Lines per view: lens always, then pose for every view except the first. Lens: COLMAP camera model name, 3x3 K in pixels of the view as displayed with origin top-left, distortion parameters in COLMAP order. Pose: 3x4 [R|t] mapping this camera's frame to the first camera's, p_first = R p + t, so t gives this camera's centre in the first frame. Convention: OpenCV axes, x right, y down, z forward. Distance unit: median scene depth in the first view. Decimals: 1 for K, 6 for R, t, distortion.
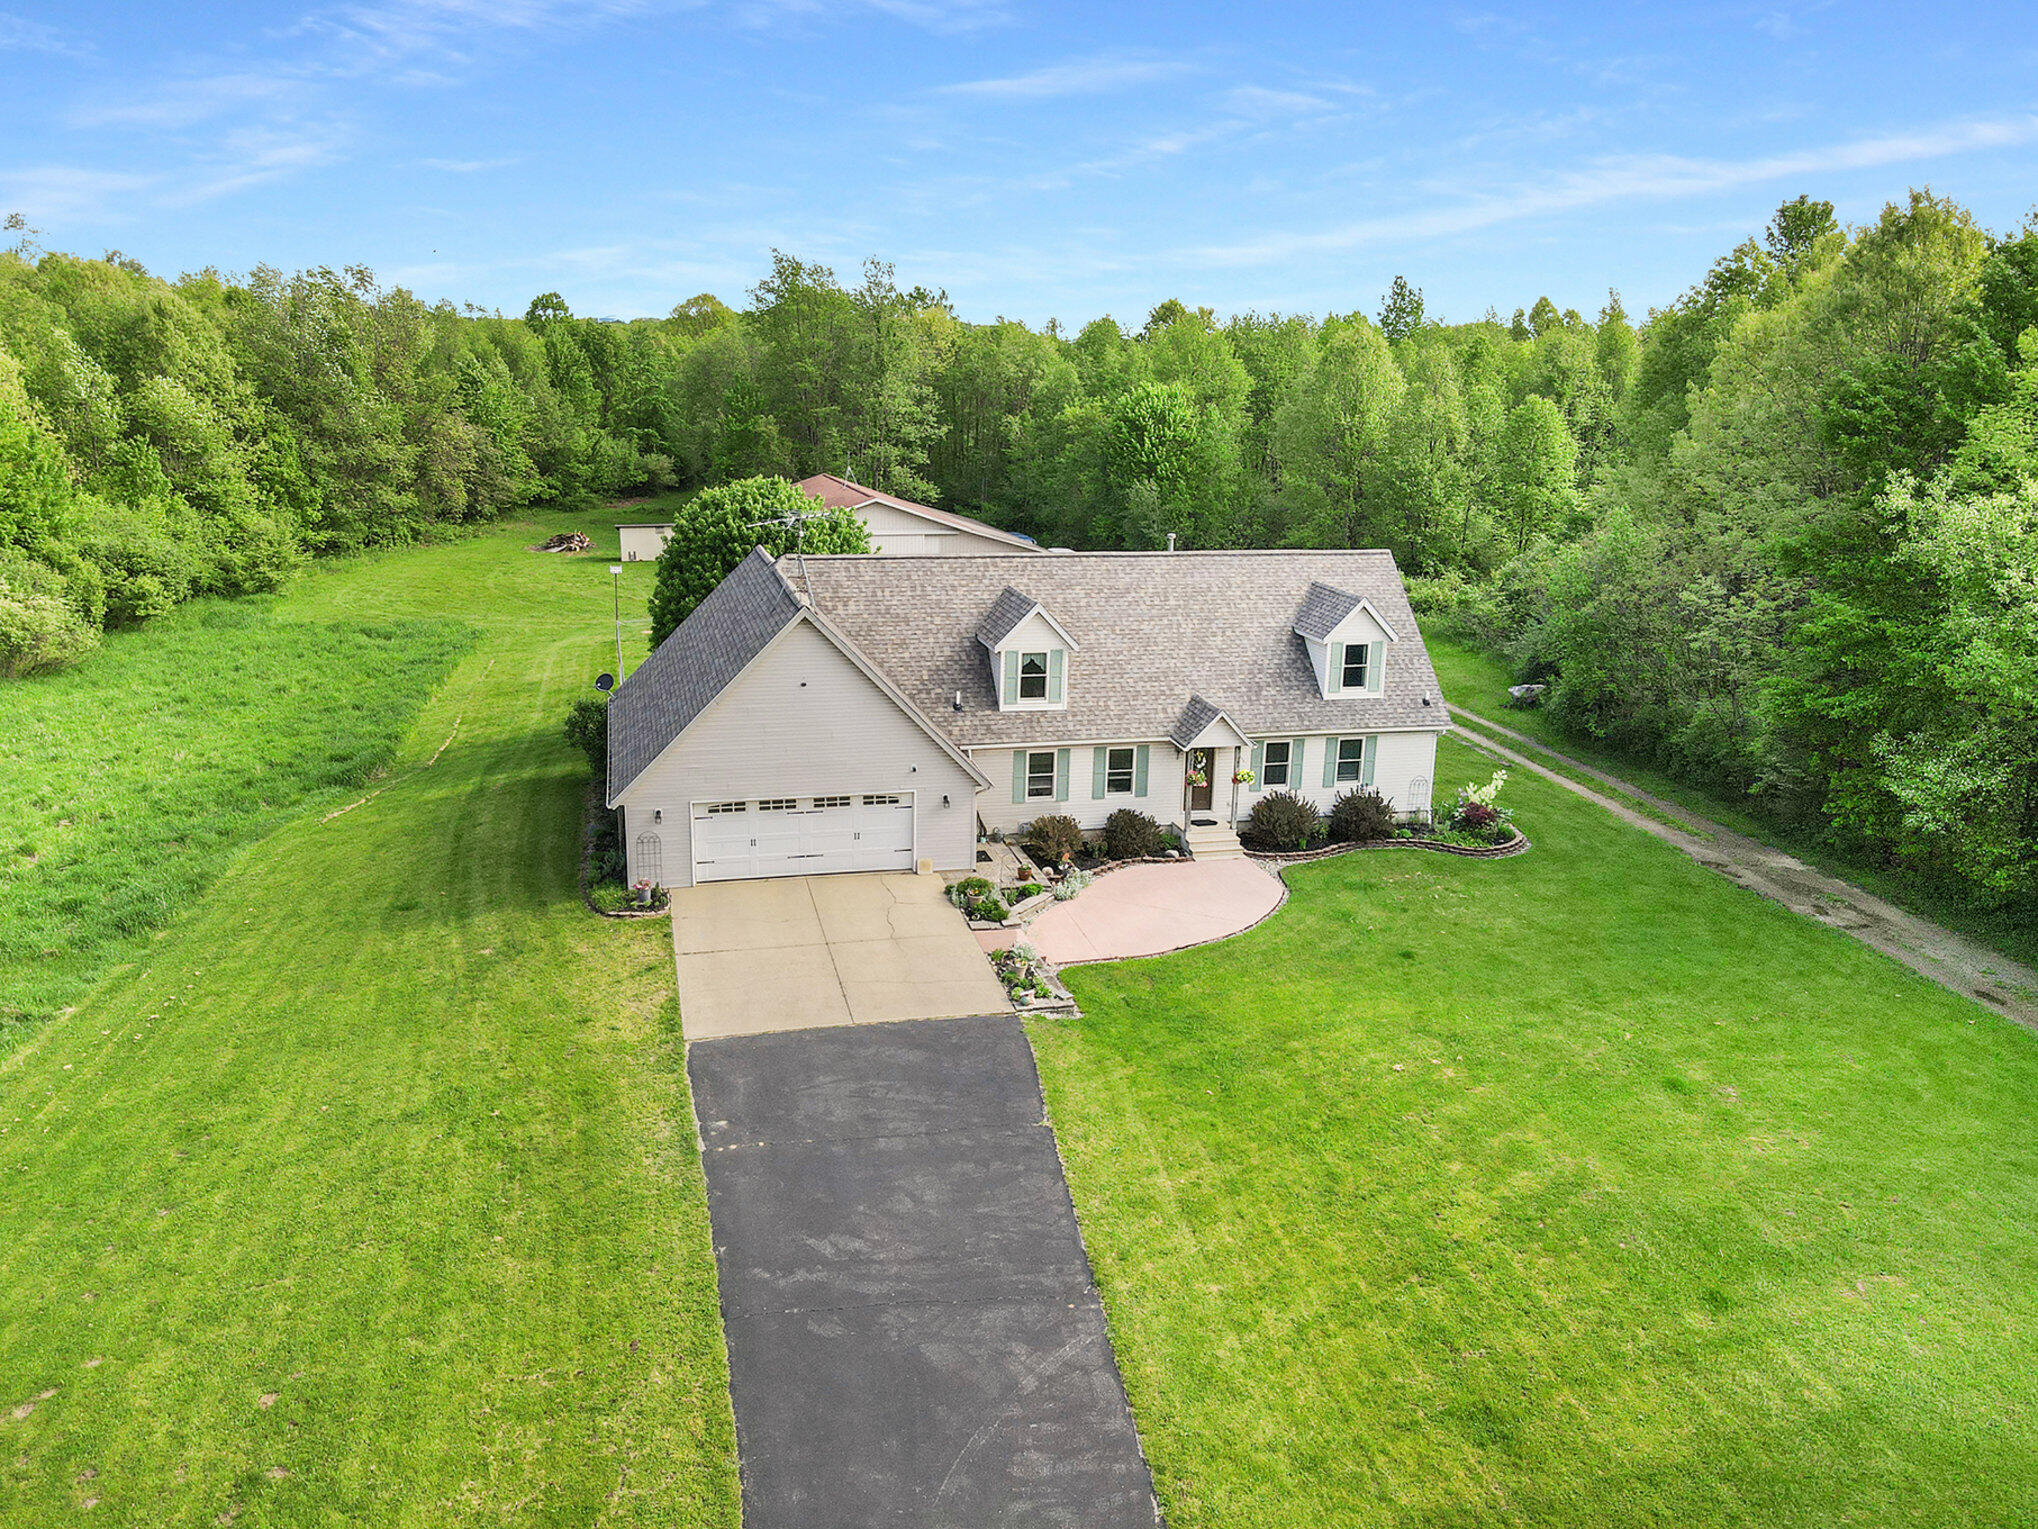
lens RADIAL K [[1491.2, 0, 1019.0], [0, 1491.2, 764.5], [0, 0, 1]] dist [0.017403, 0.008019]
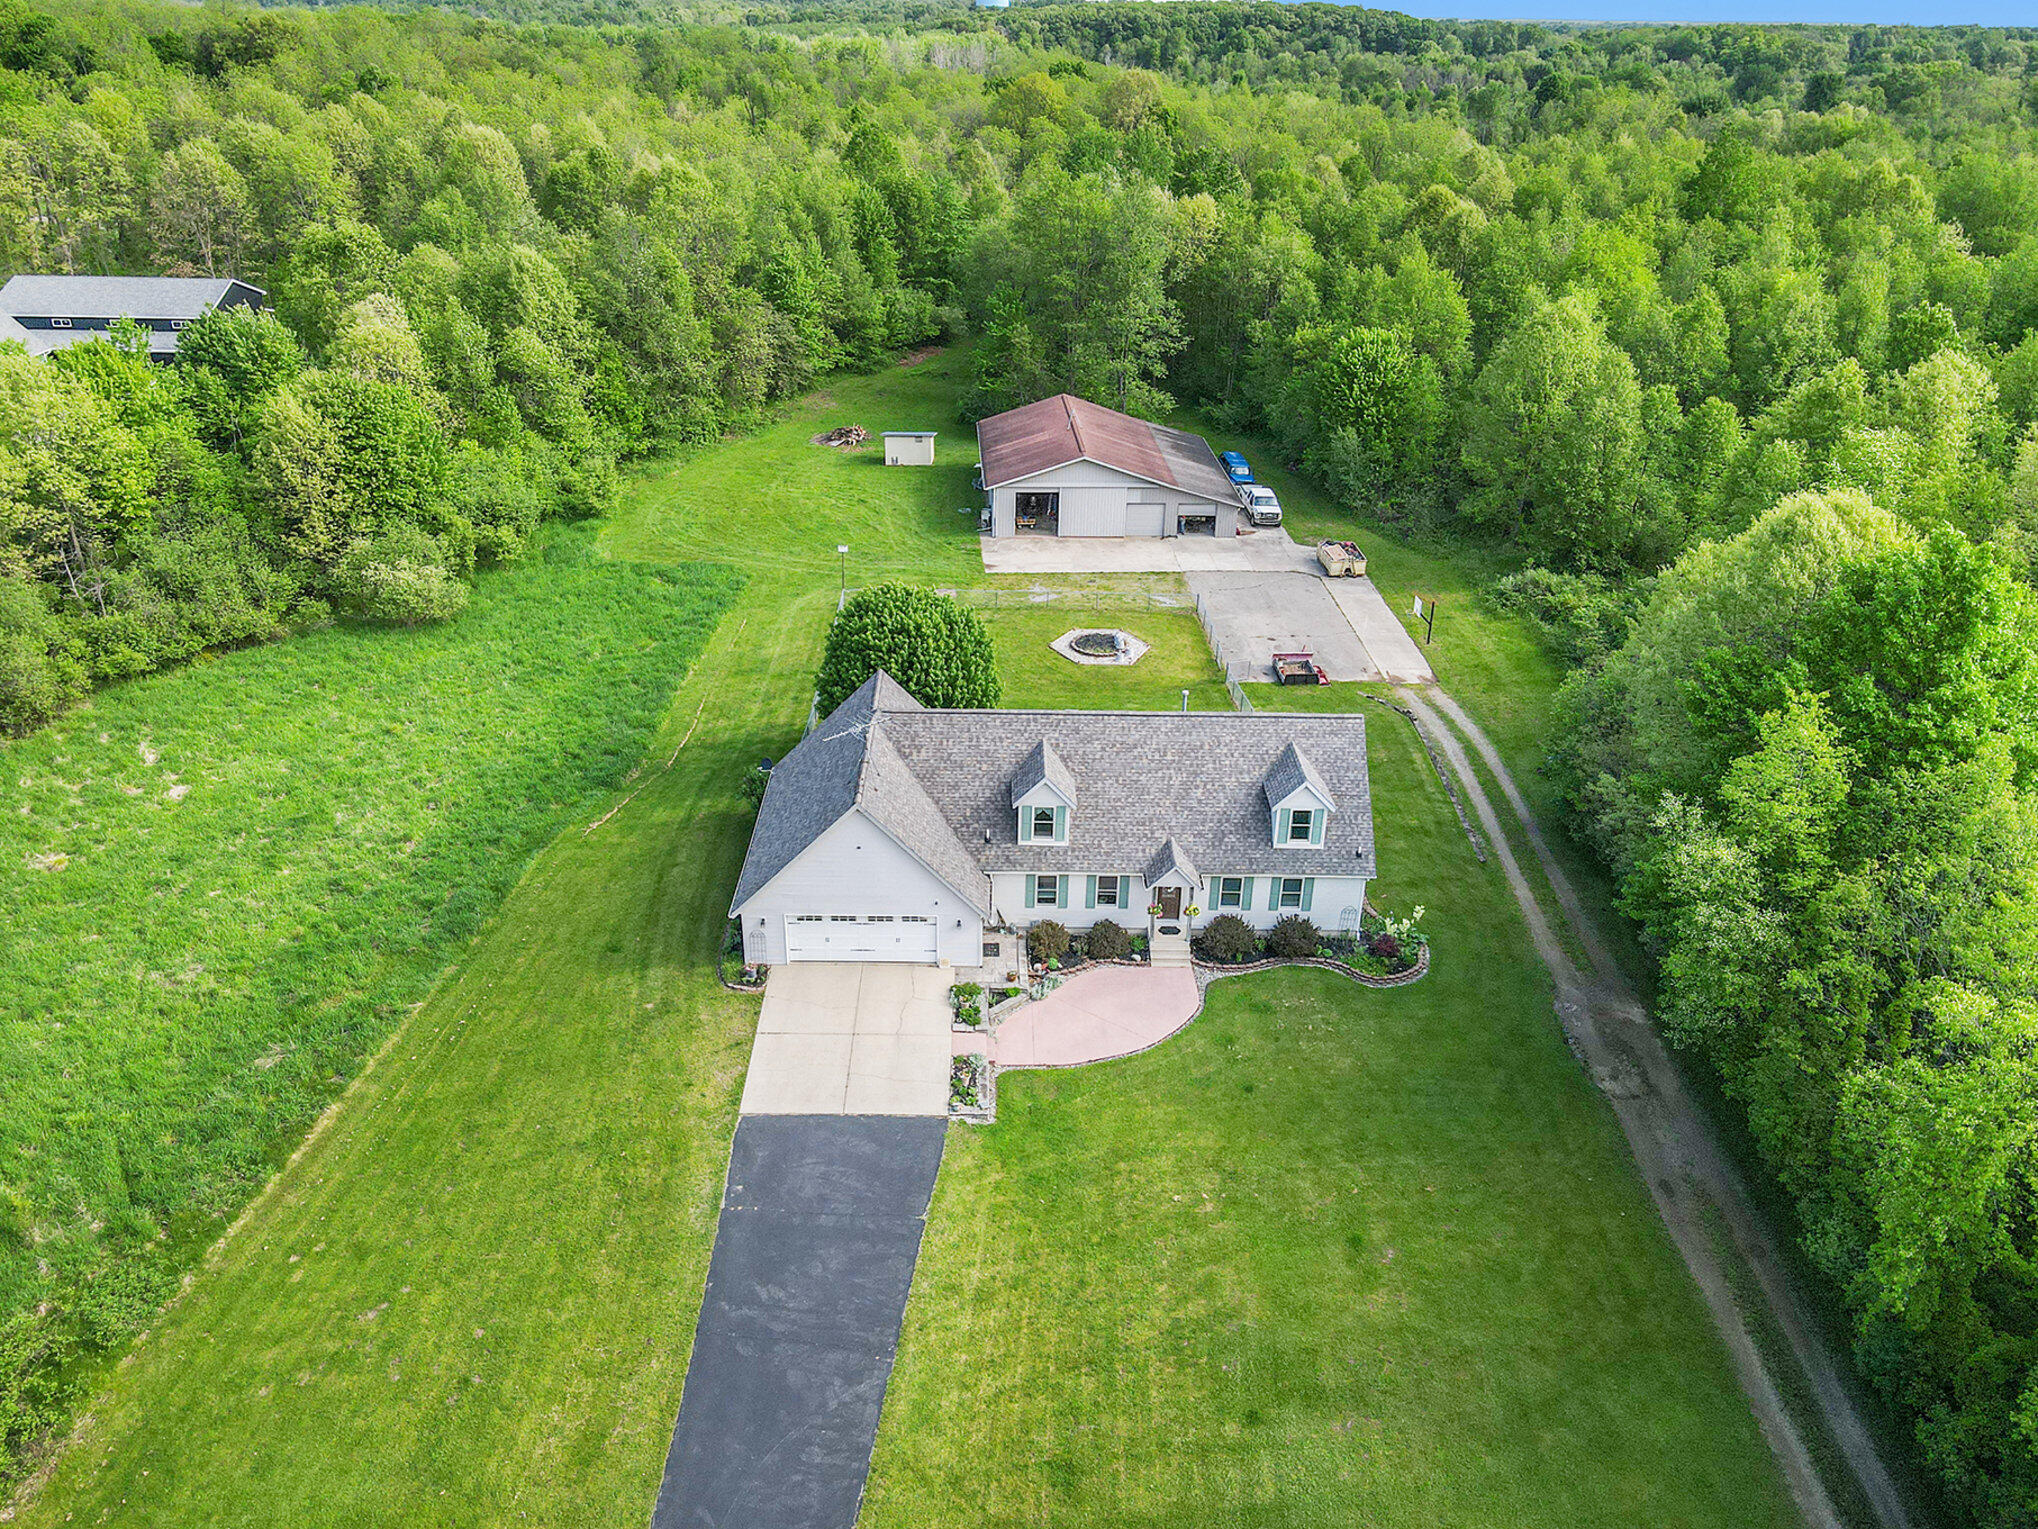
lens RADIAL K [[1491.2, 0, 1019.0], [0, 1491.2, 764.5], [0, 0, 1]] dist [0.017403, 0.008019]
pose [[0.970394, 0.104507, -0.217749, 0.317152], [-0.059803, 0.977434, 0.202602, -0.438383], [0.234008, -0.183581, 0.954745, -0.343281]]
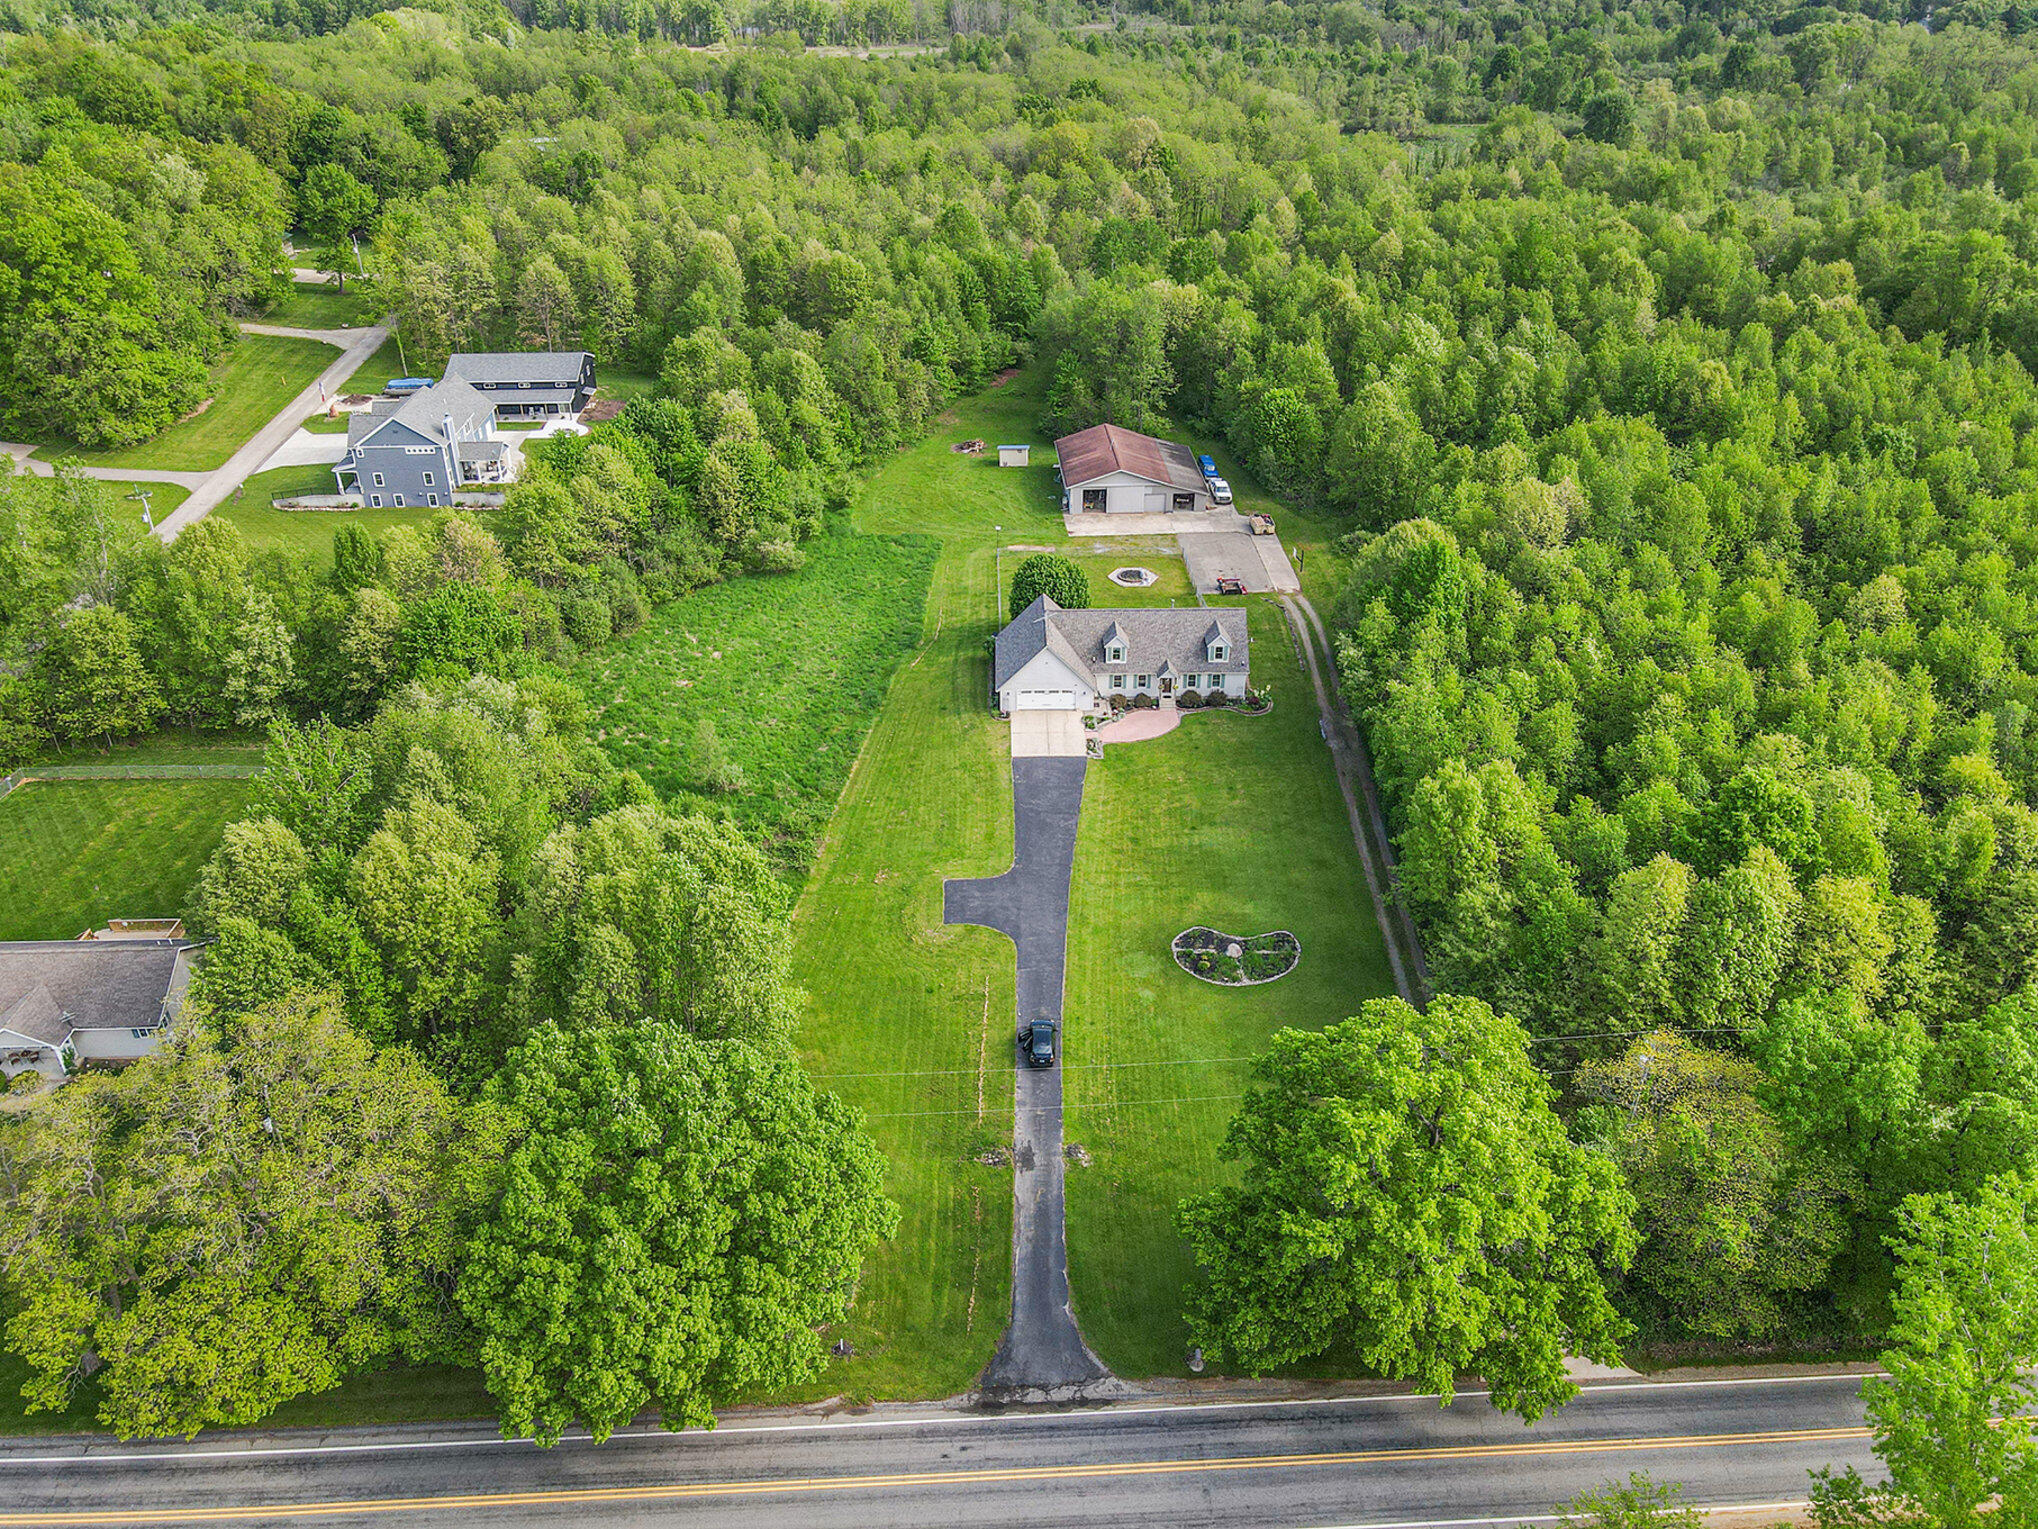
lens RADIAL K [[1483.1, 0, 1019.0], [0, 1483.1, 764.5], [0, 0, 1]] dist [-0.001027, 0.004197]
pose [[0.970379, 0.099591, -0.220107, 0.643260], [-0.038896, 0.963597, 0.264515, -0.800113], [0.238438, -0.248118, 0.938927, -2.625031]]
